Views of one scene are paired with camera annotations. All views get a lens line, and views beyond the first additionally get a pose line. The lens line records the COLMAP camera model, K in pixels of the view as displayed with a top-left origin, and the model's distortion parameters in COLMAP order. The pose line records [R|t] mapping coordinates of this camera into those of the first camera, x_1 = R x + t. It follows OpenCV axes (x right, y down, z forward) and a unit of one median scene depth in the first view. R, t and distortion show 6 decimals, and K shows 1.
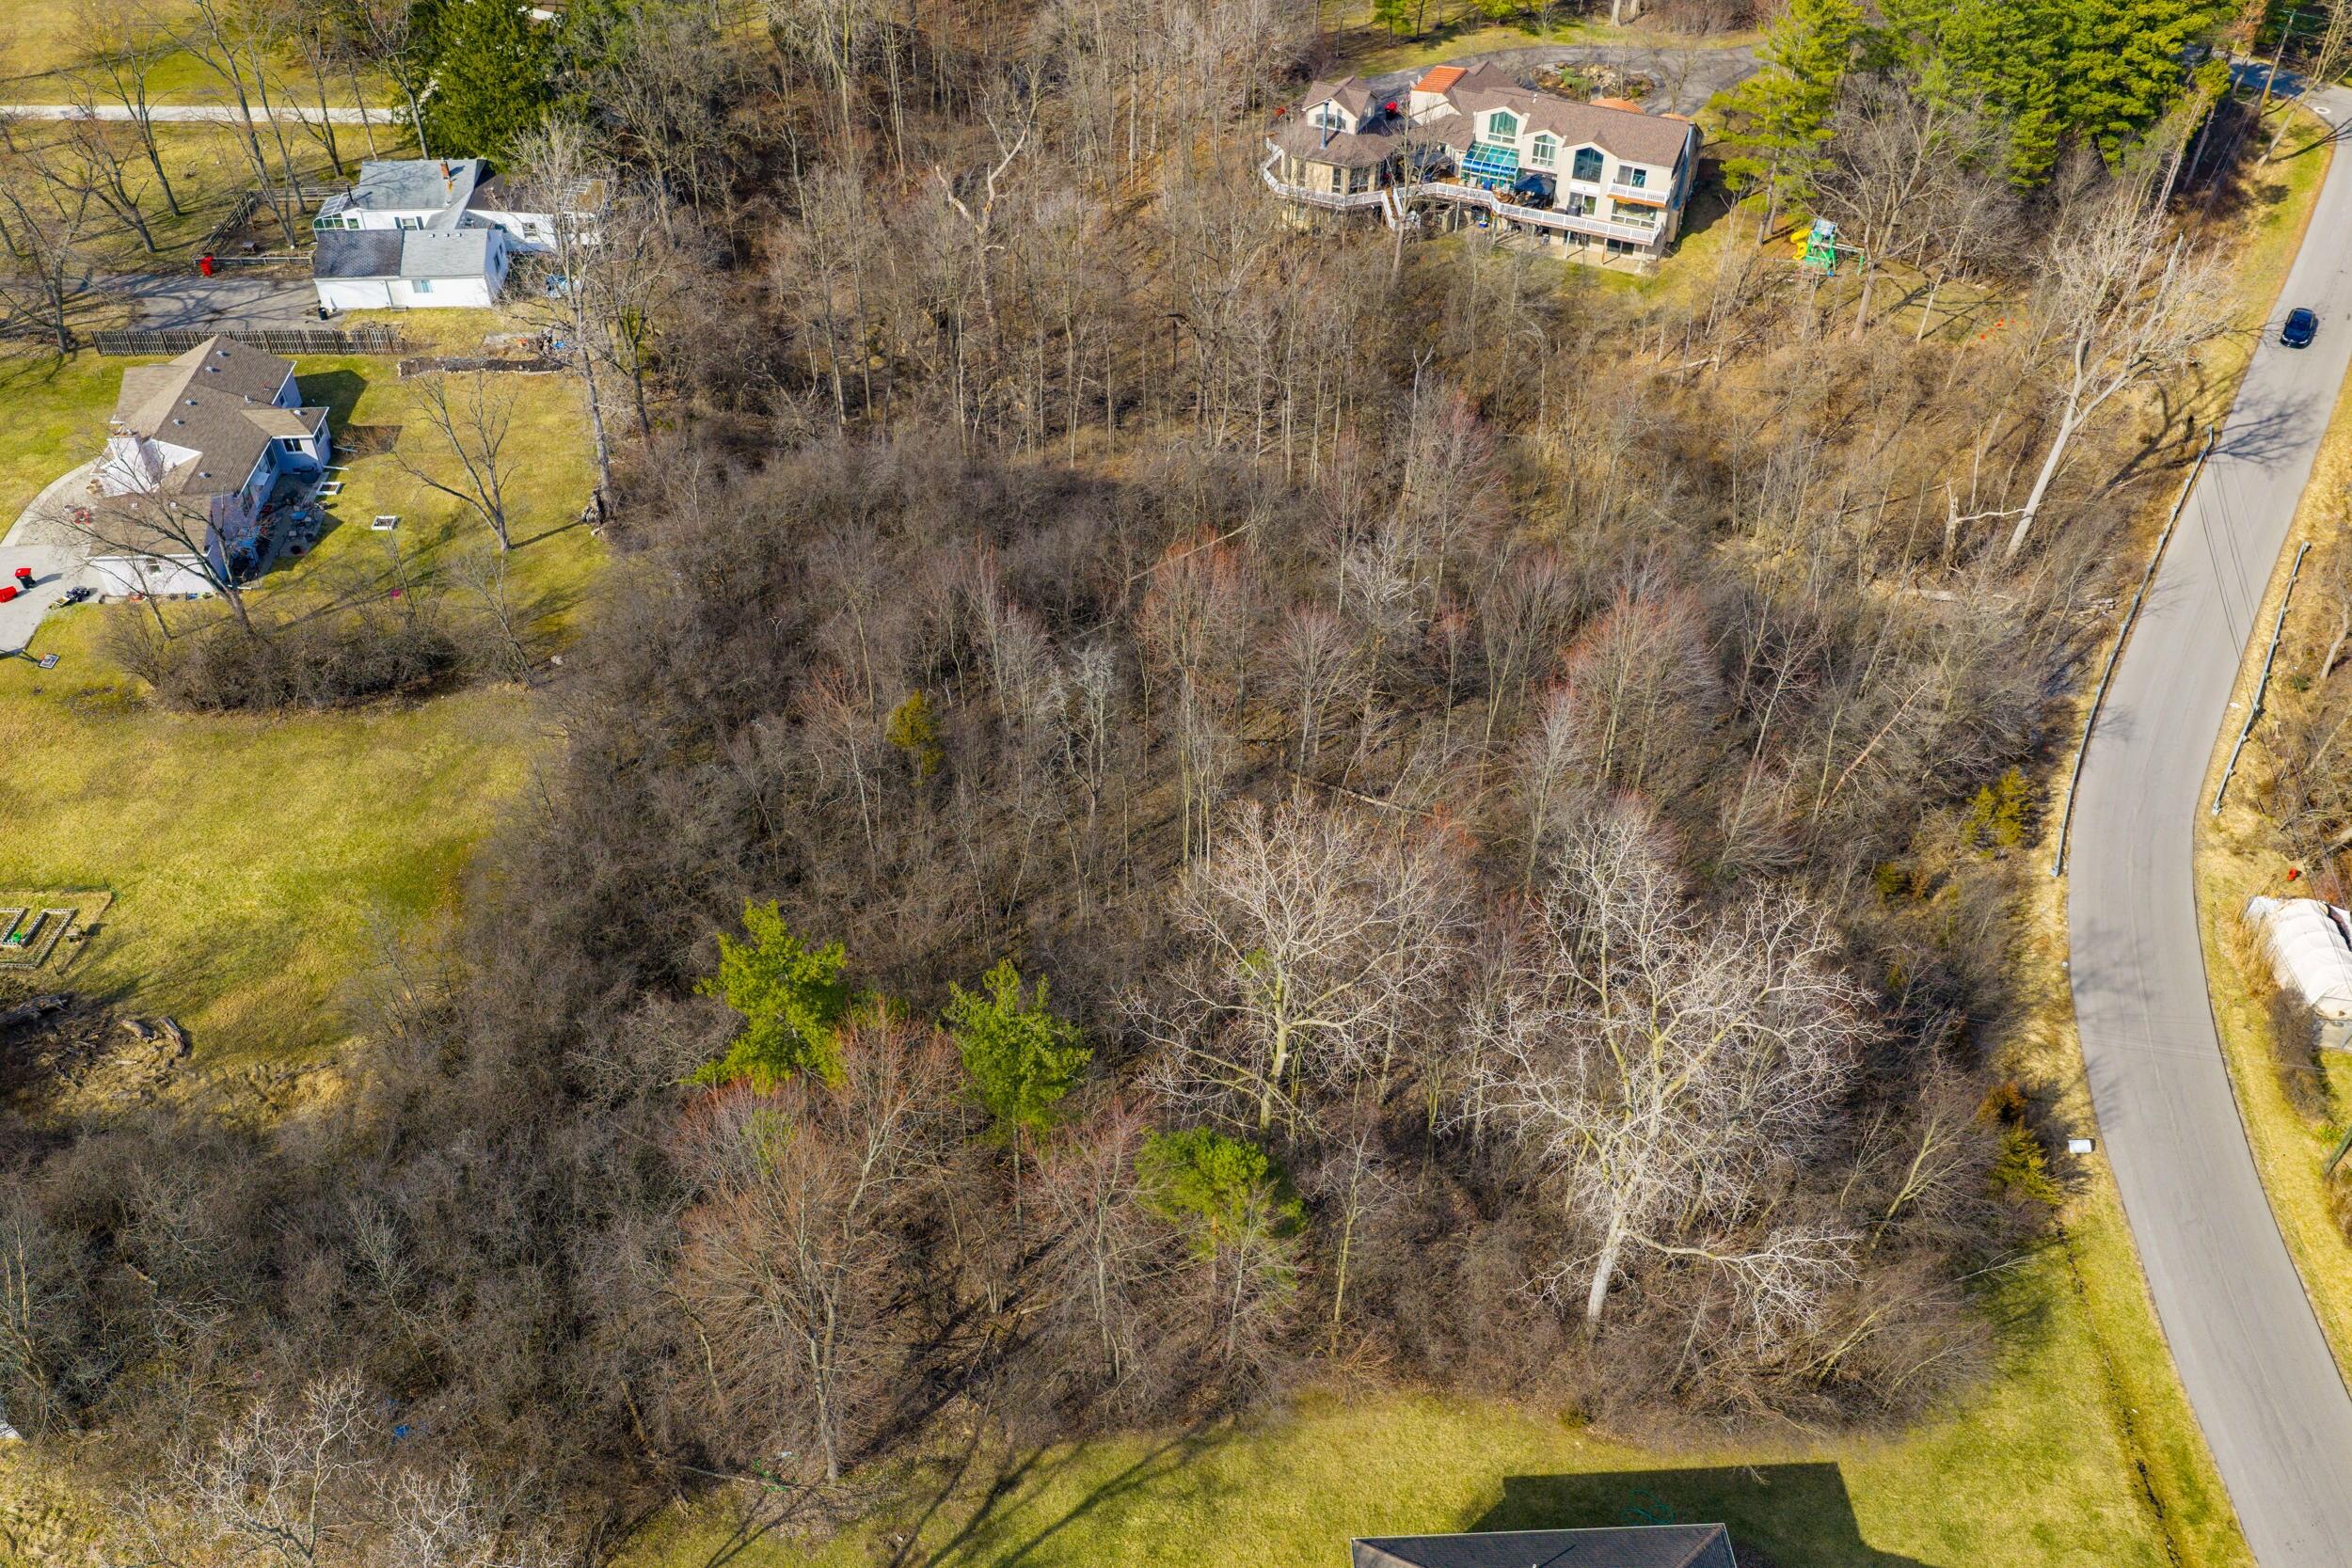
lens RADIAL K [[1949.5, 0, 1184.5], [0, 1949.5, 789.4], [0, 0, 1]] dist [0.001062, 0.006108]
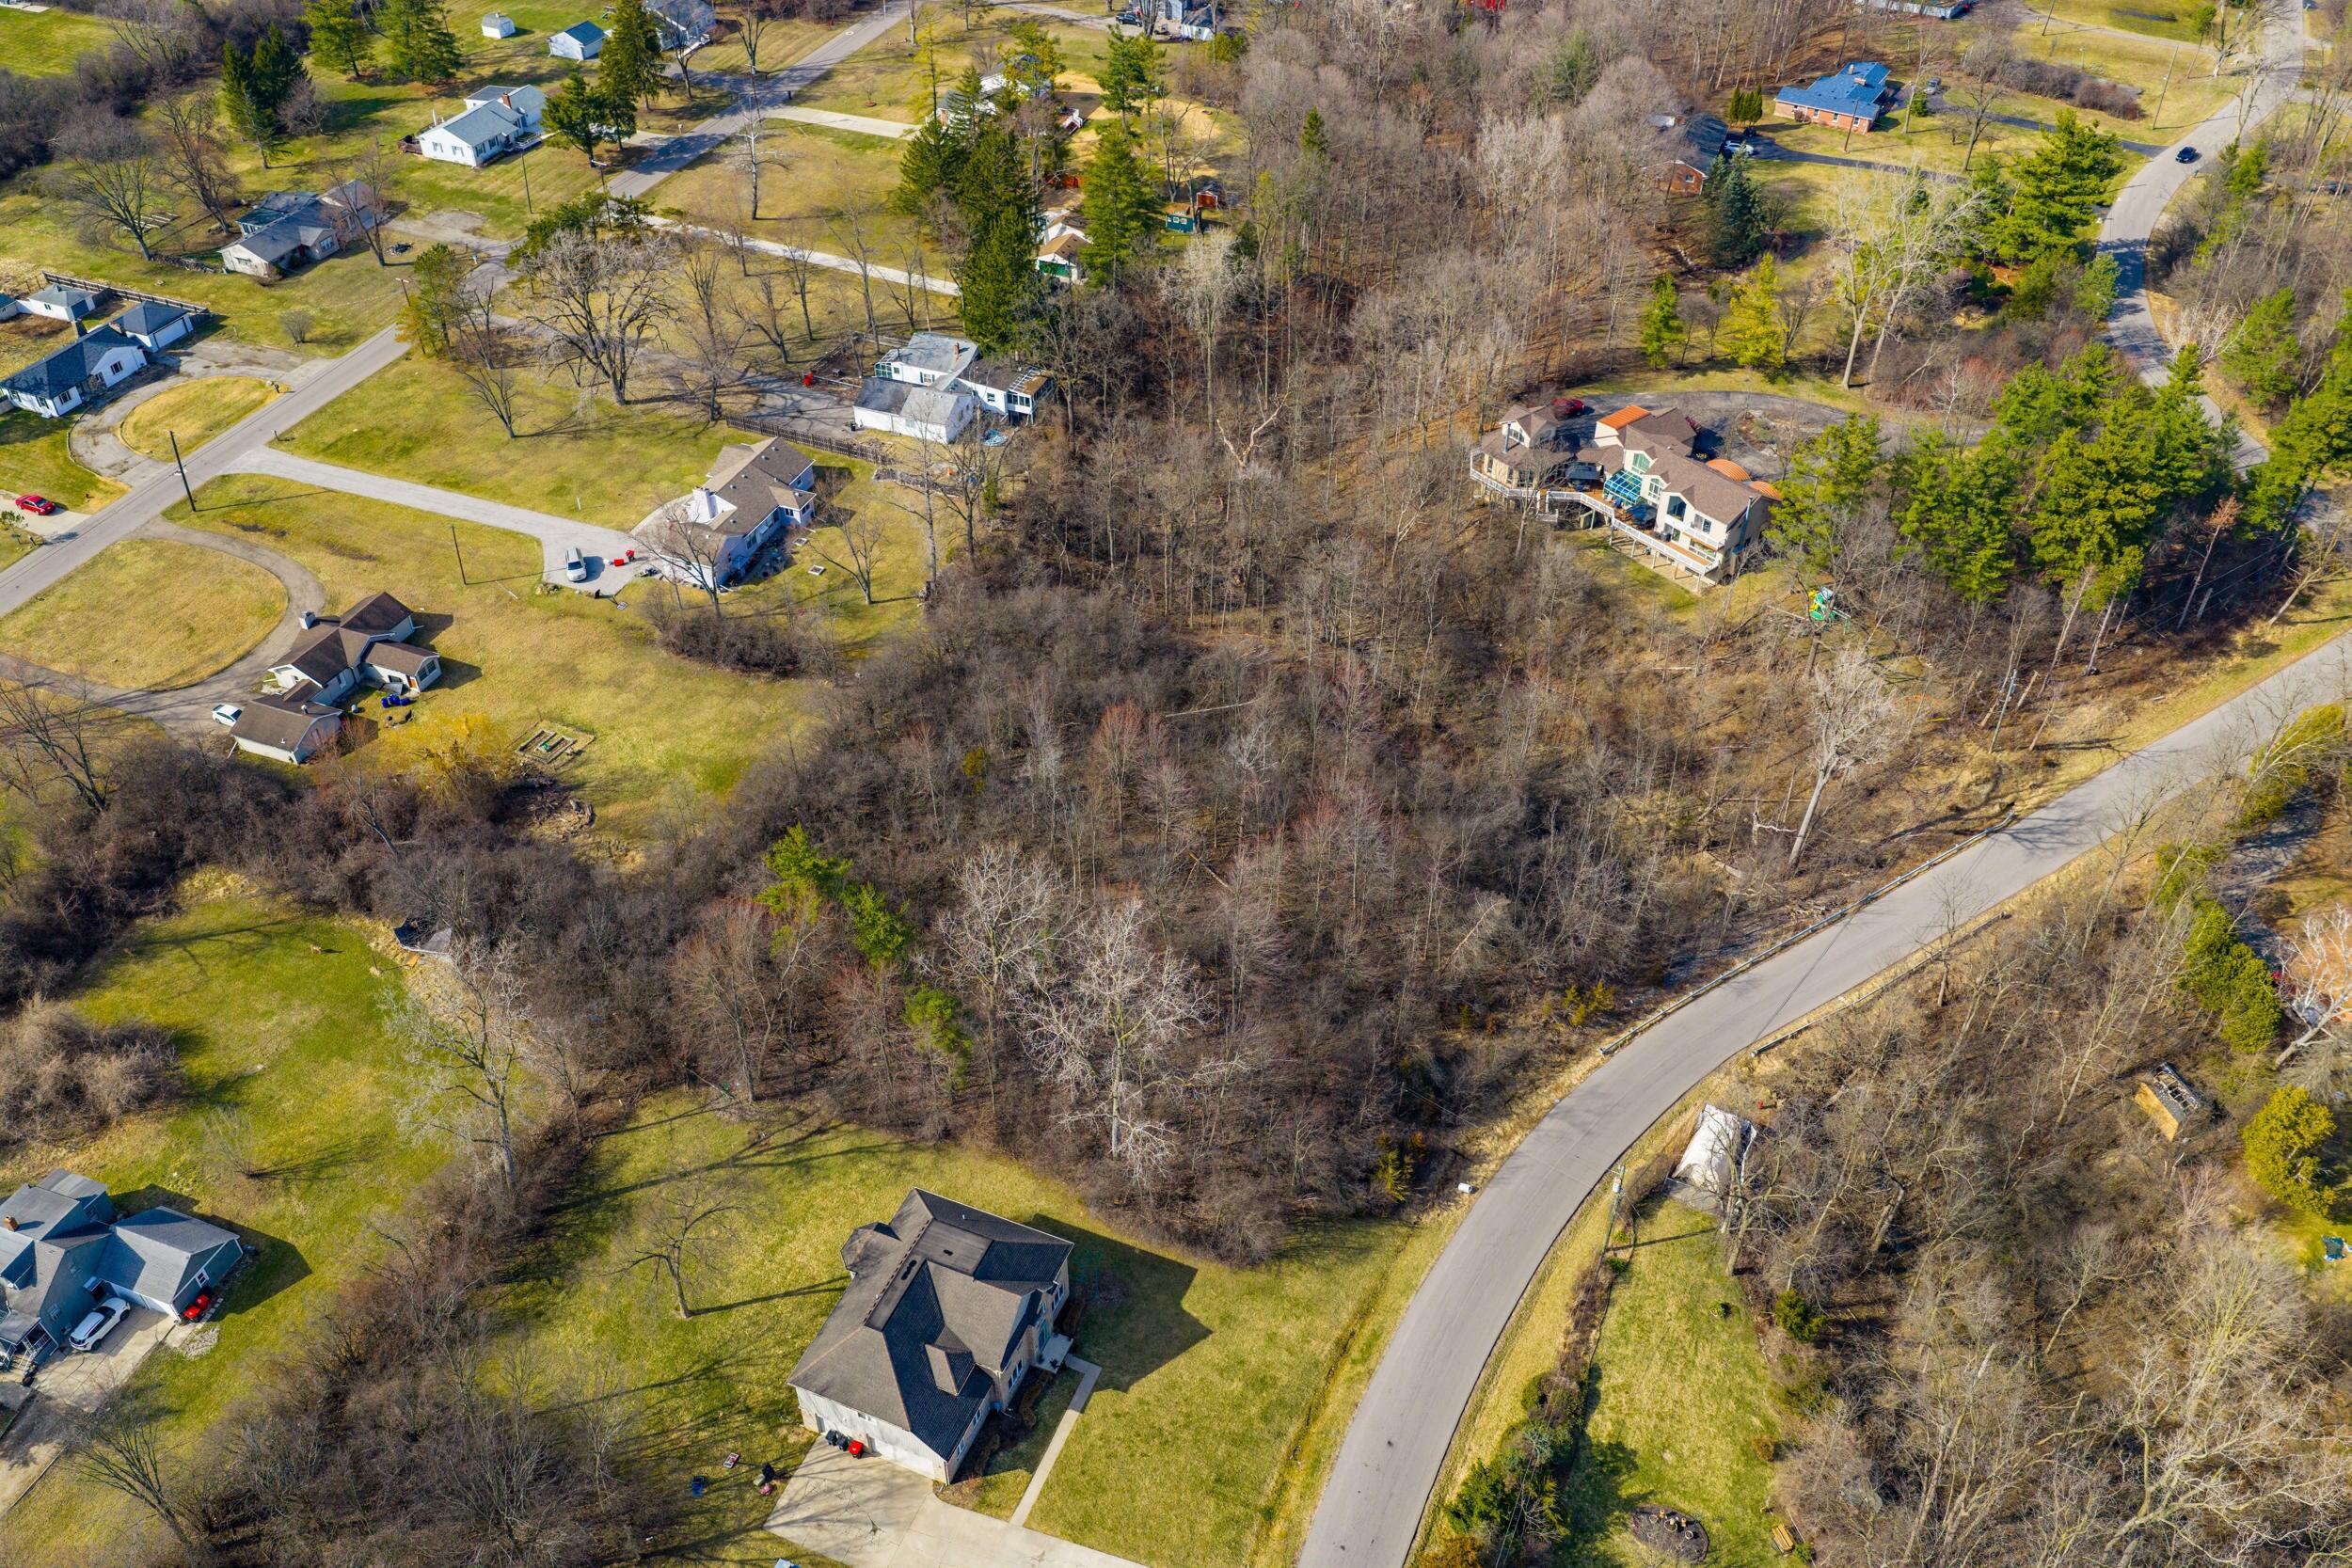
lens RADIAL K [[1949.5, 0, 1184.5], [0, 1949.5, 789.4], [0, 0, 1]] dist [0.001062, 0.006108]
pose [[0.903175, 0.273599, -0.330784, 0.455433], [-0.278136, 0.959920, 0.034548, -0.090794], [0.326978, 0.060800, 0.943074, -0.453853]]
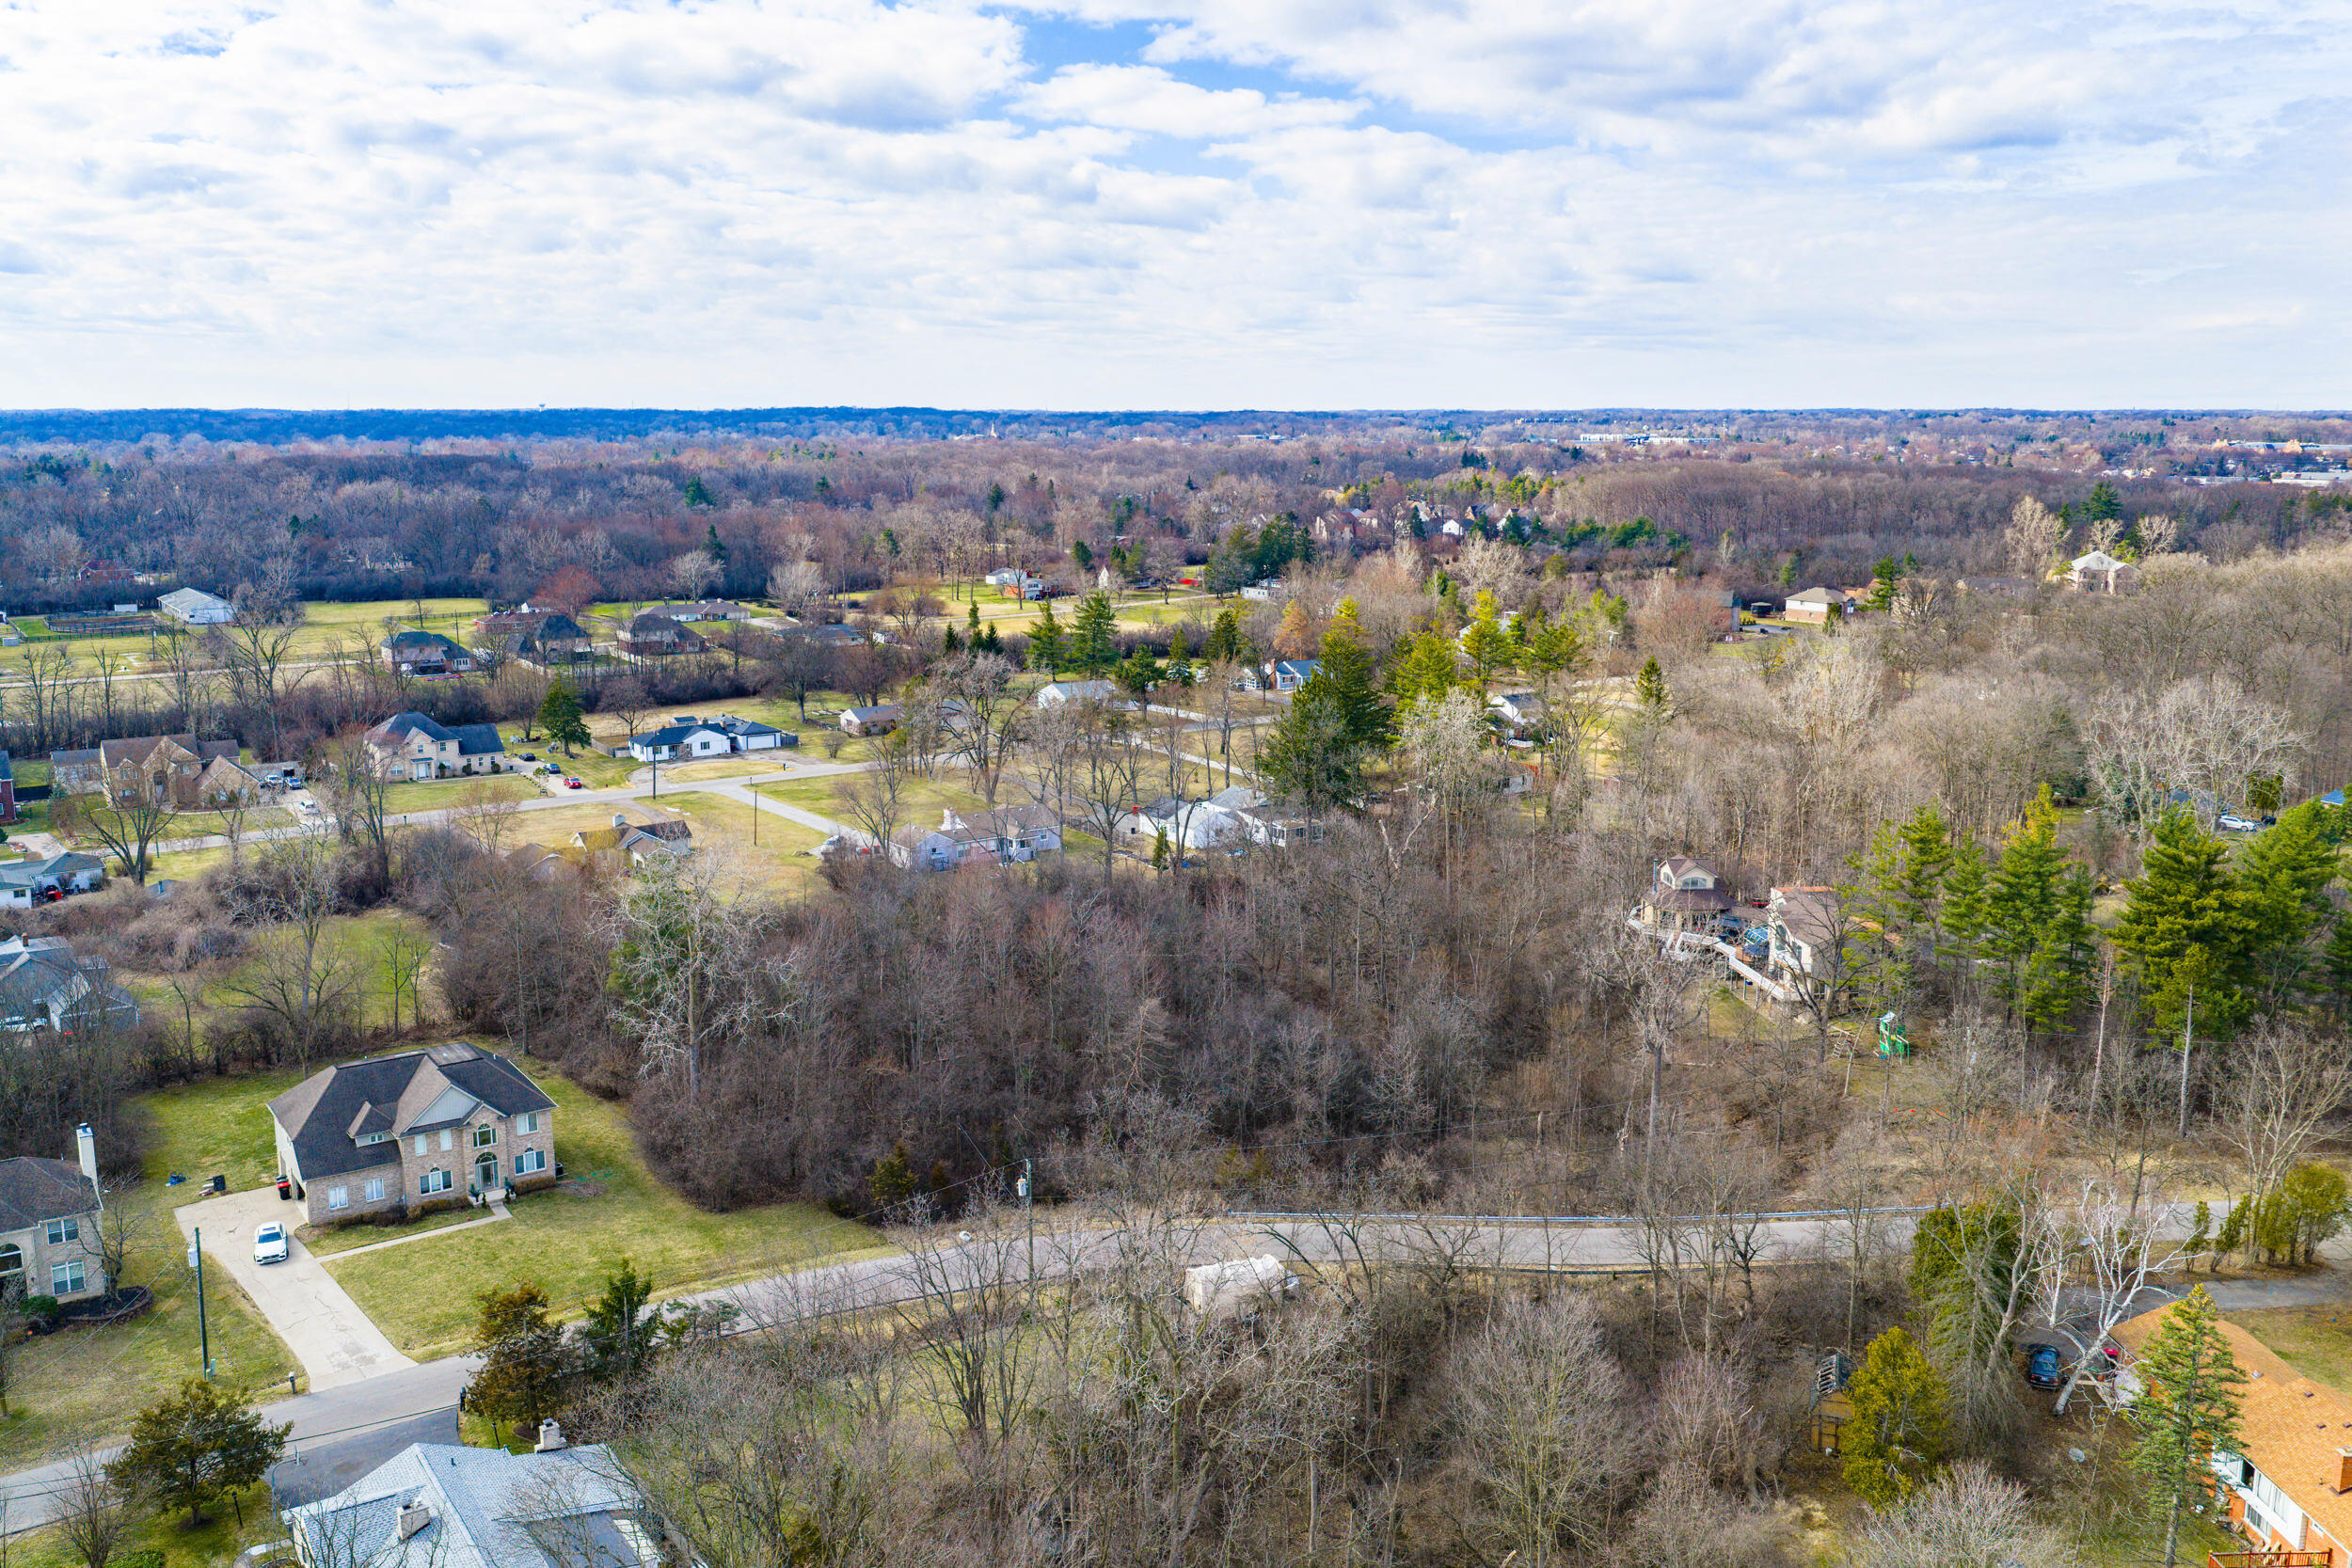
lens RADIAL K [[1949.5, 0, 1184.5], [0, 1949.5, 789.4], [0, 0, 1]] dist [0.001062, 0.006108]
pose [[0.530470, 0.152435, -0.833886, 1.160750], [-0.551477, 0.809137, -0.202907, 0.072941], [0.643798, 0.567505, 0.513287, 0.073692]]
